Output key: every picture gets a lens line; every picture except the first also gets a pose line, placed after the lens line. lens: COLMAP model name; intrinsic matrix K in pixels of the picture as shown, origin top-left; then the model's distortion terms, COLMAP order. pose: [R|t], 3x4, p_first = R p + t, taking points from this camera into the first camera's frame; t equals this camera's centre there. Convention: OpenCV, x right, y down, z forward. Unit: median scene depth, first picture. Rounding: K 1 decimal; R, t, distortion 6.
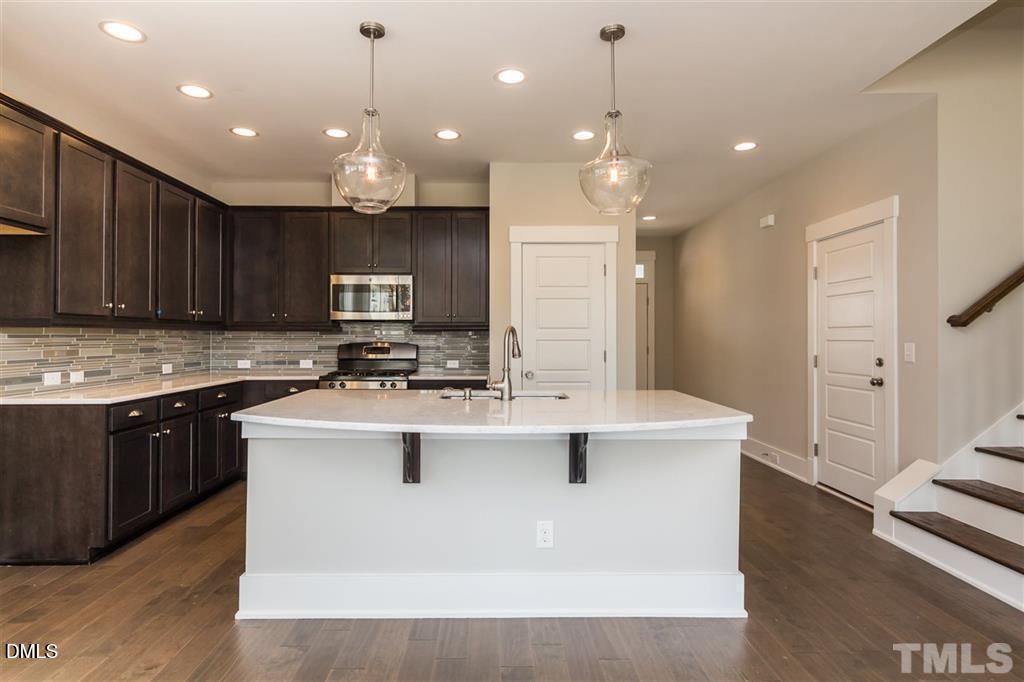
lens RADIAL K [[543.5, 0, 512.2], [0, 543.5, 335.0], [0, 0, 1]] dist [0.000183, 0.001915]
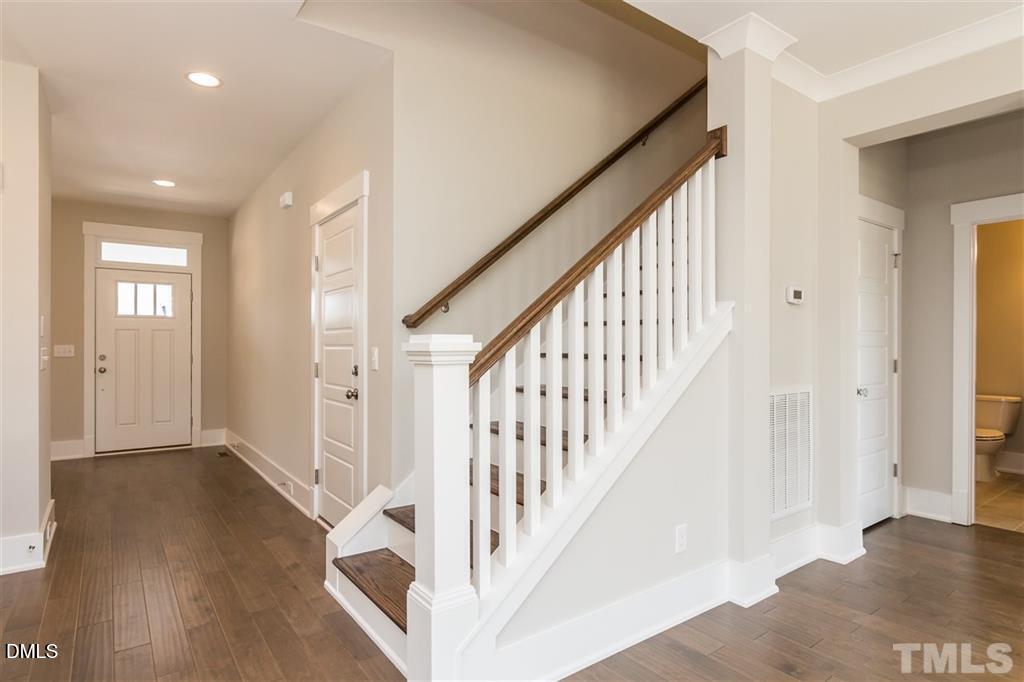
lens RADIAL K [[550.6, 0, 515.1], [0, 550.6, 345.6], [0, 0, 1]] dist [0.001999, 0.000643]
pose [[0.822688, 0.000268, 0.568493, 0.391731], [-0.004723, 0.999969, 0.006363, 0.005207], [-0.568473, -0.007920, 0.822664, 0.163905]]
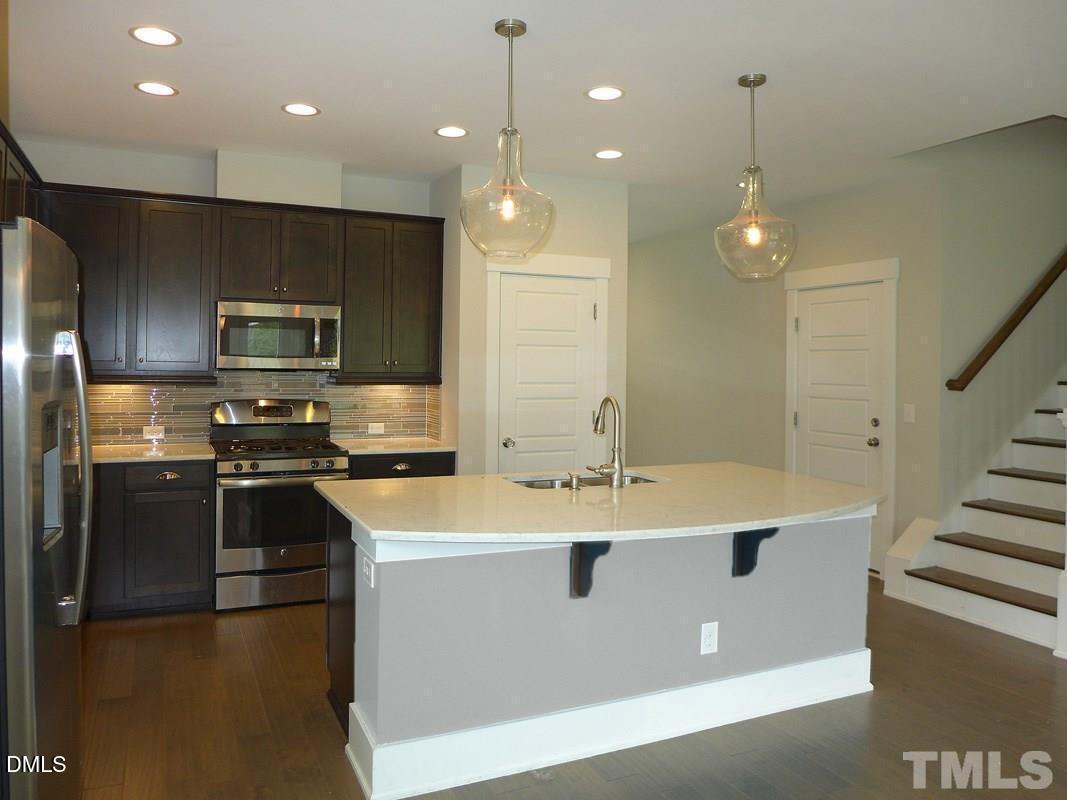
lens RADIAL K [[762.4, 0, 532.0], [0, 762.4, 351.4], [0, 0, 1]] dist [-0.052442, -0.001340]
pose [[0.916436, 0.017312, 0.399807, -0.448280], [-0.012875, 0.999822, -0.013781, -0.051712], [-0.399974, 0.007482, 0.916496, -0.012507]]
